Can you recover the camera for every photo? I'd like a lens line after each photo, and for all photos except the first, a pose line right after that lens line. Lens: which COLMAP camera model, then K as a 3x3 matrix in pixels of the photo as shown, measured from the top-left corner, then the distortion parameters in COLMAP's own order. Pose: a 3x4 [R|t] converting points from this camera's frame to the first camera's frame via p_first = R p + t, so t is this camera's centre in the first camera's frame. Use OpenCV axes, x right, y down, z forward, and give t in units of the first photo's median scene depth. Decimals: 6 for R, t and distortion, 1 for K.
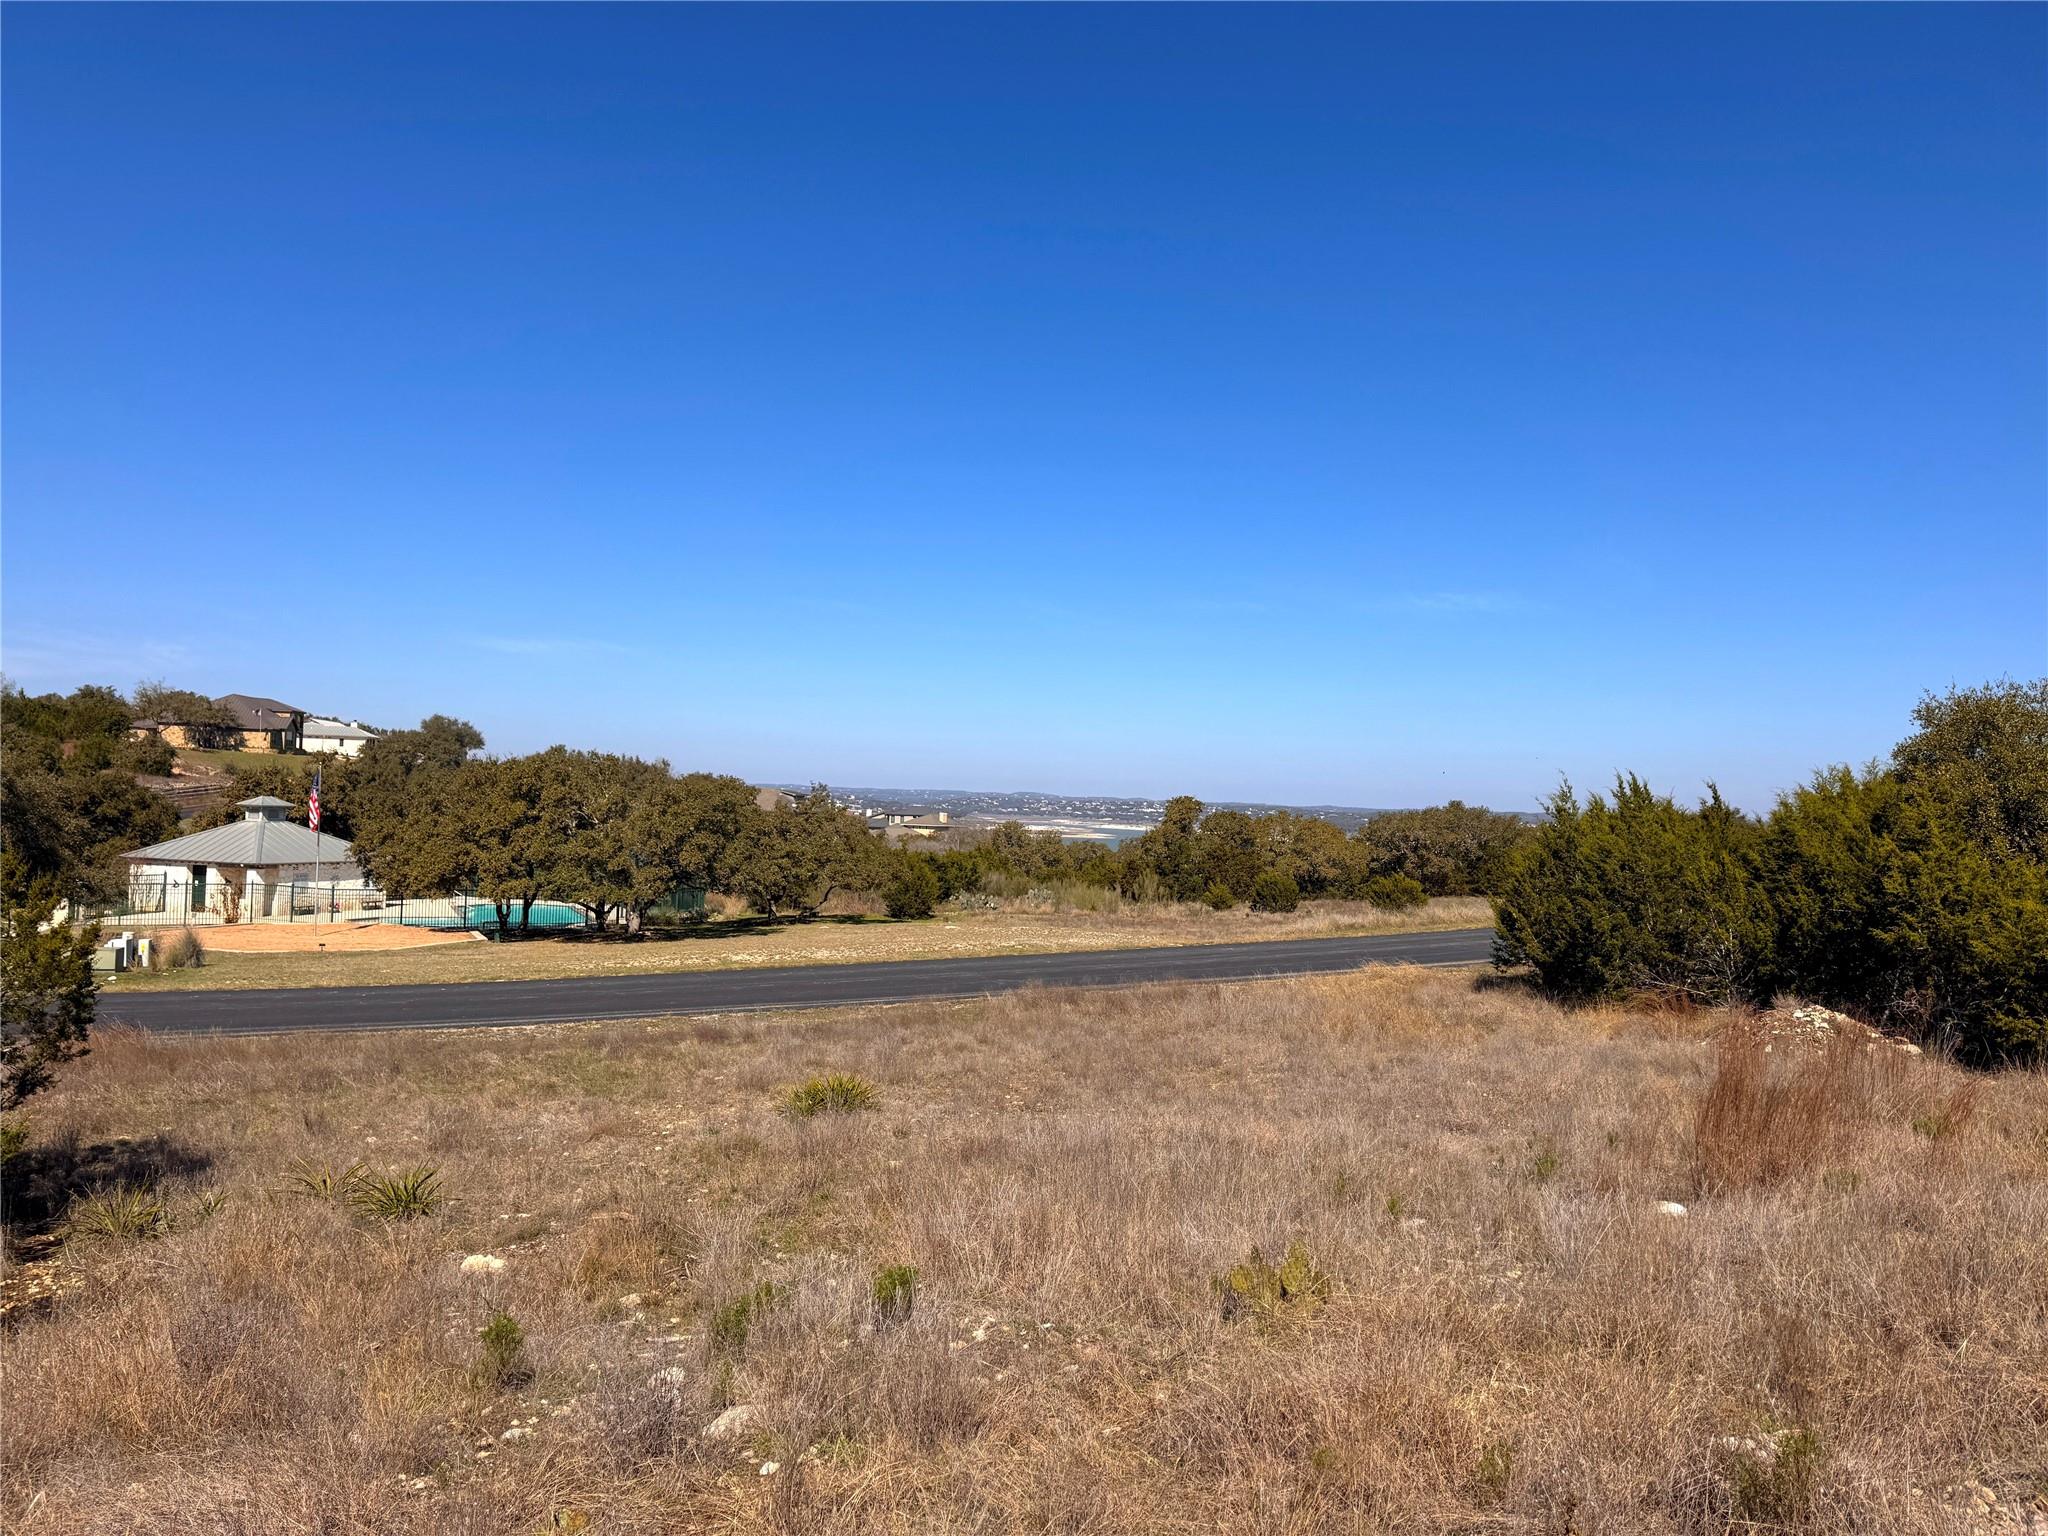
lens RADIAL K [[1414.0, 0, 1030.8], [0, 1414.0, 768.8], [0, 0, 1]] dist [0.055694, -0.028350]
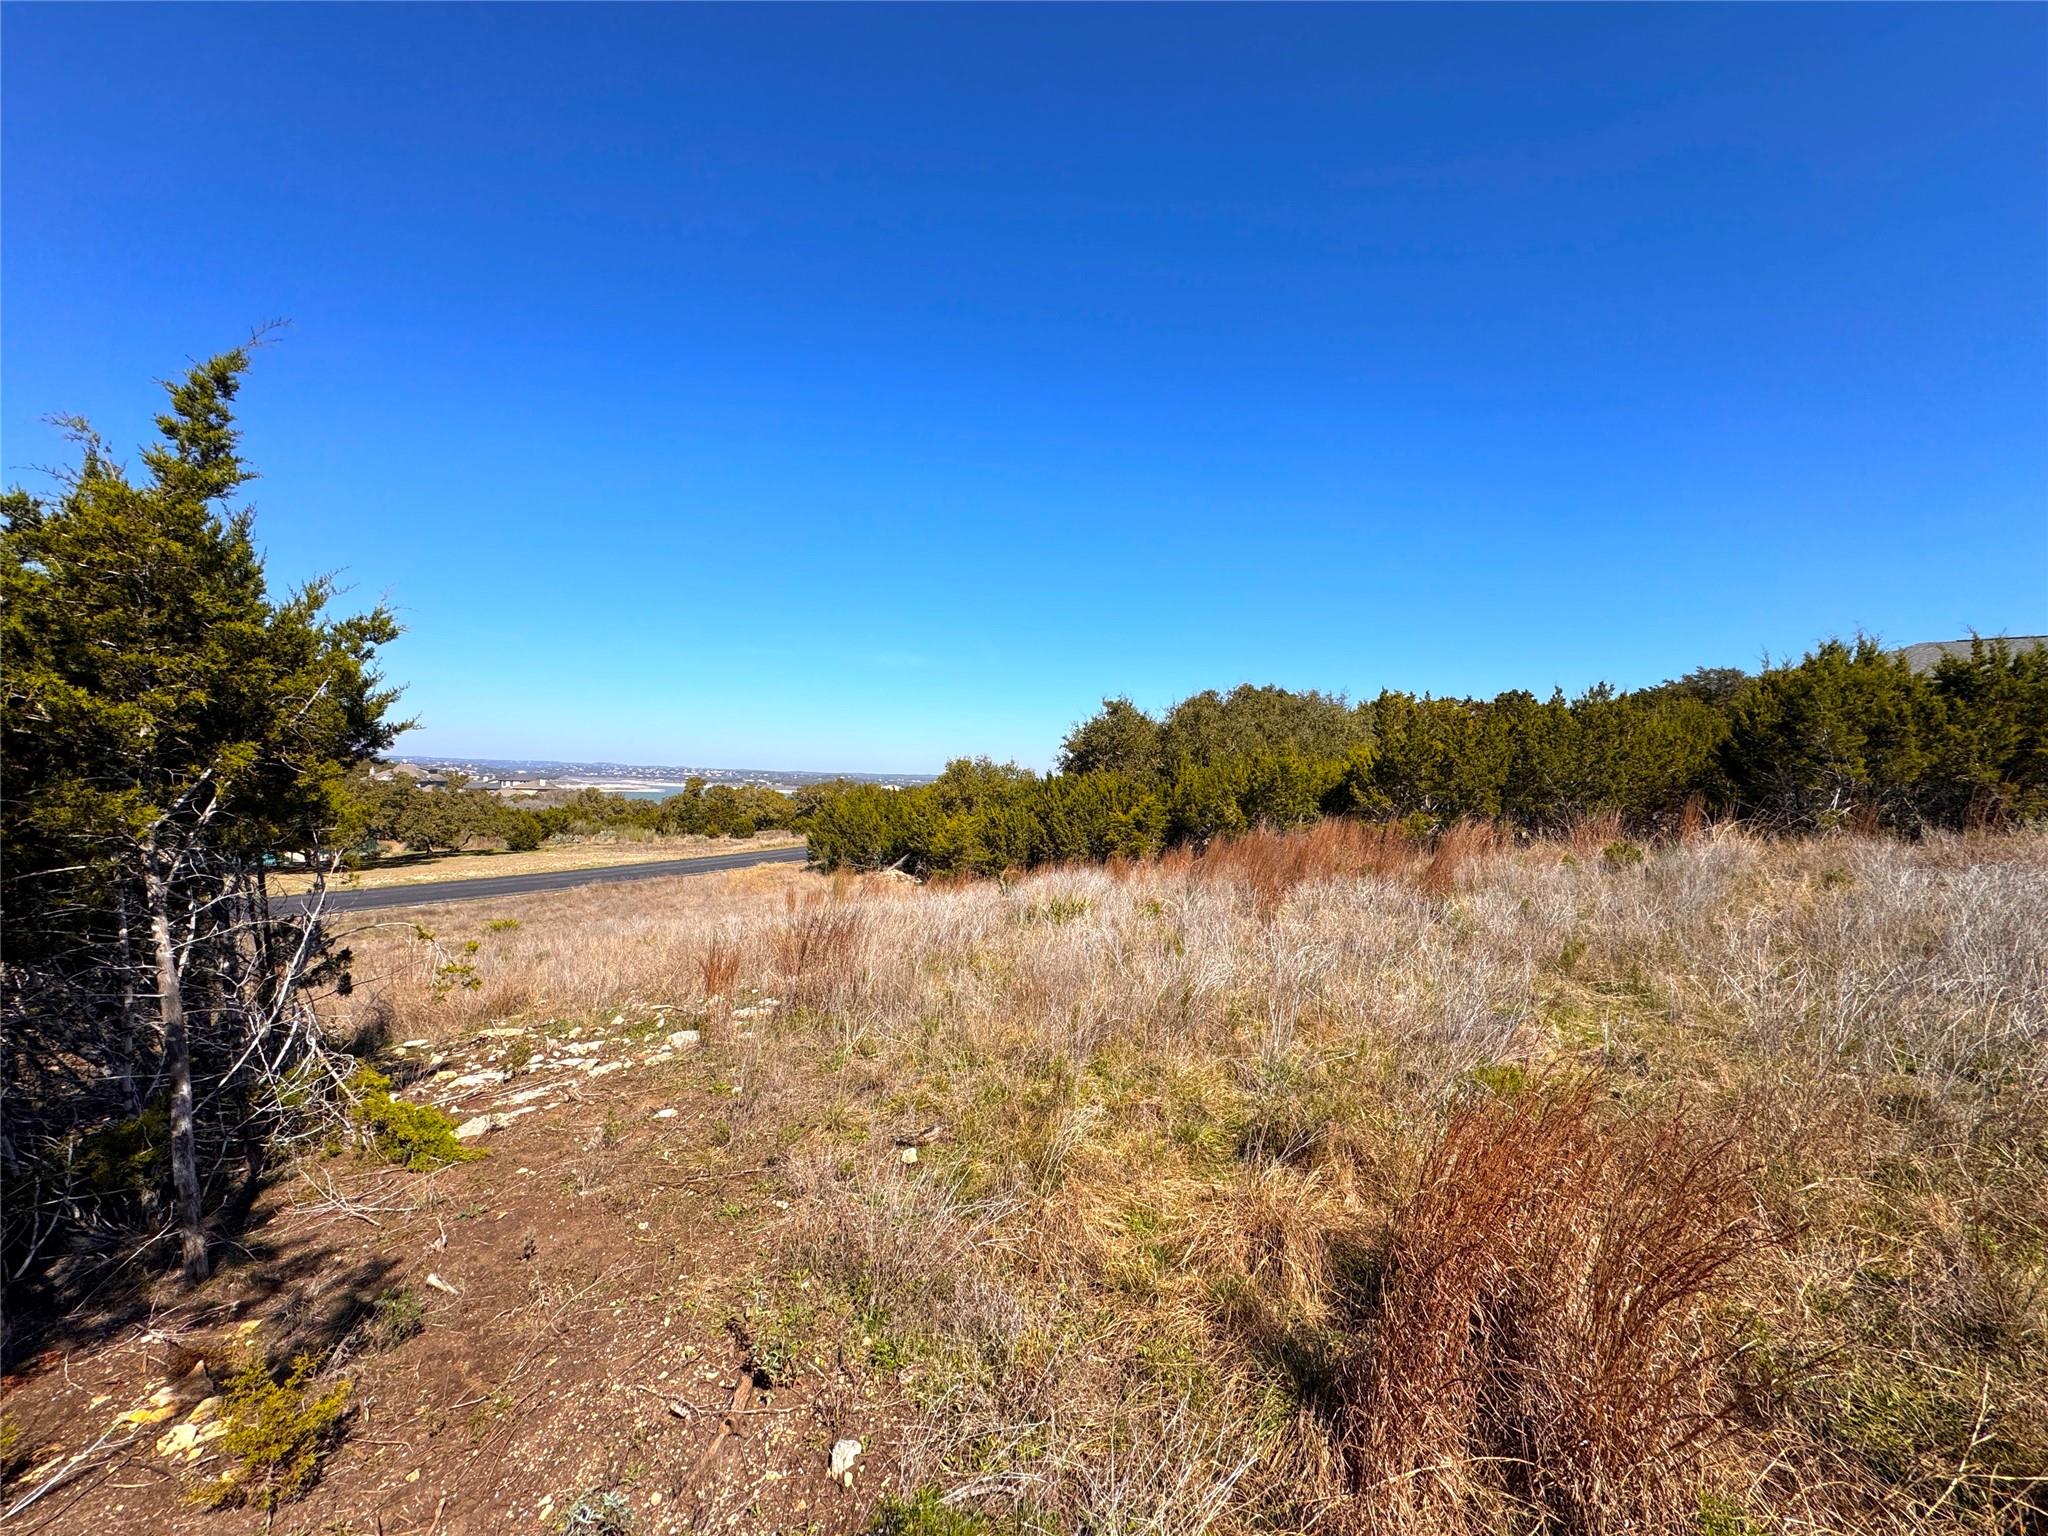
lens RADIAL K [[814.3, 0, 1019.0], [0, 814.3, 767.8], [0, 0, 1]] dist [-0.000415, 0.000263]
pose [[0.892294, -0.000062, 0.451455, 0.009453], [-0.010148, 0.999745, 0.020196, -0.031341], [-0.451341, -0.022602, 0.892065, -0.234904]]
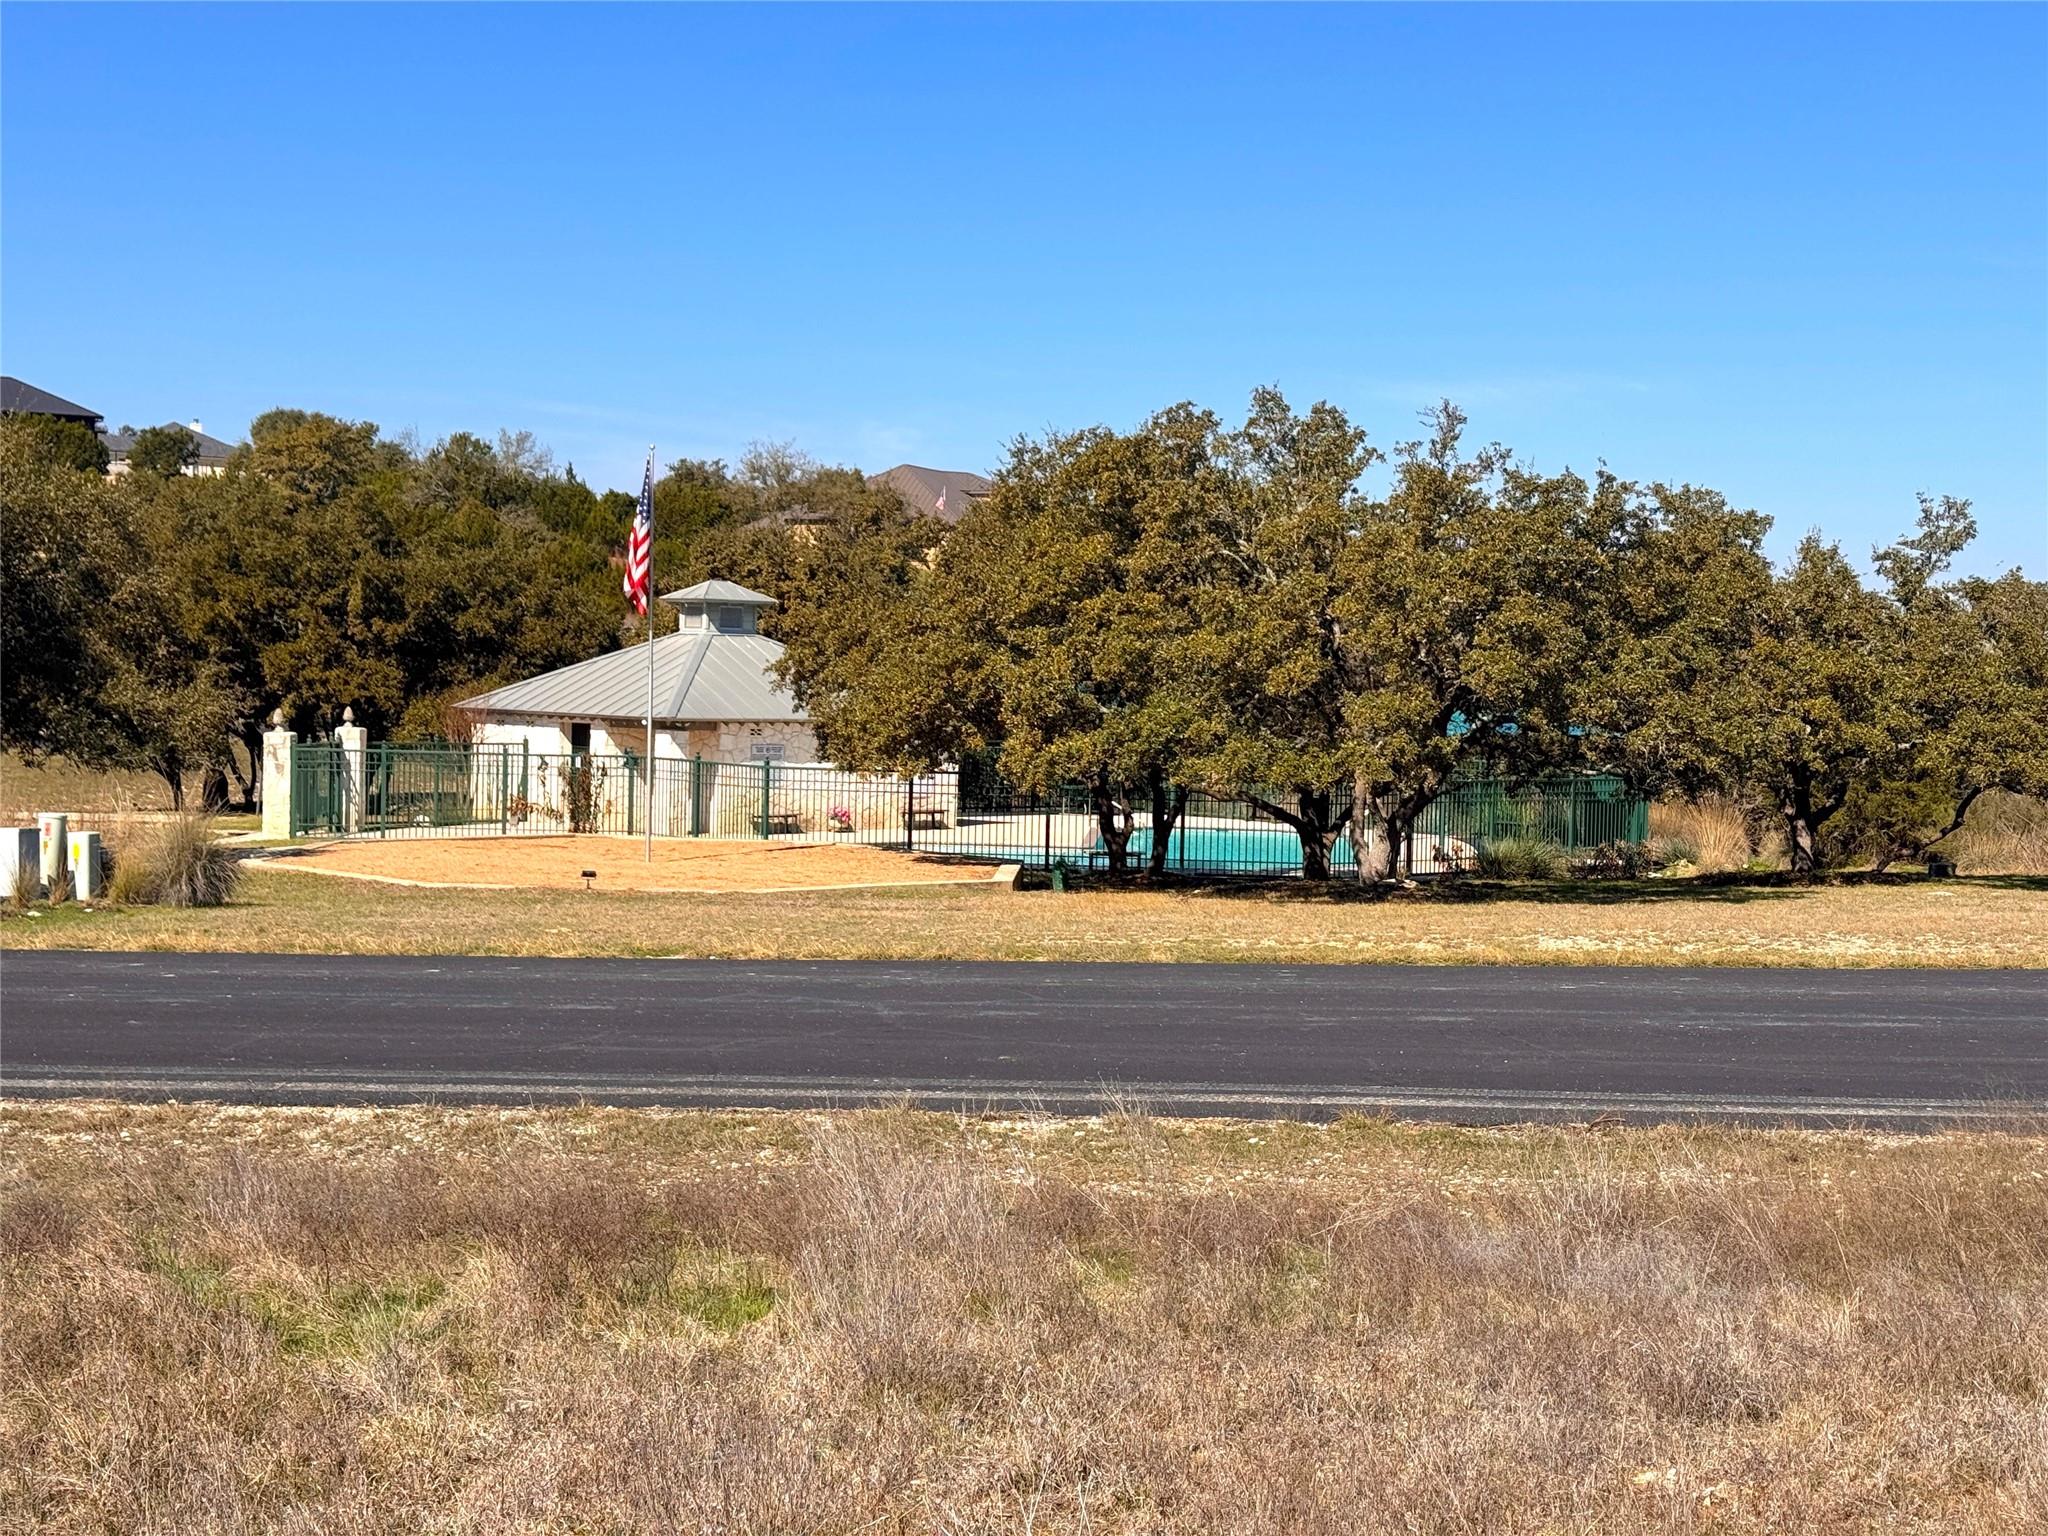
lens RADIAL K [[2836.2, 0, 1025.4], [0, 2836.2, 760.0], [0, 0, 1]] dist [0.146155, 0.000000]
pose [[0.877488, 0.006575, -0.479554, -0.005077], [0.016220, 0.998927, 0.043374, 0.051910], [0.479325, -0.045838, 0.876440, 0.318114]]
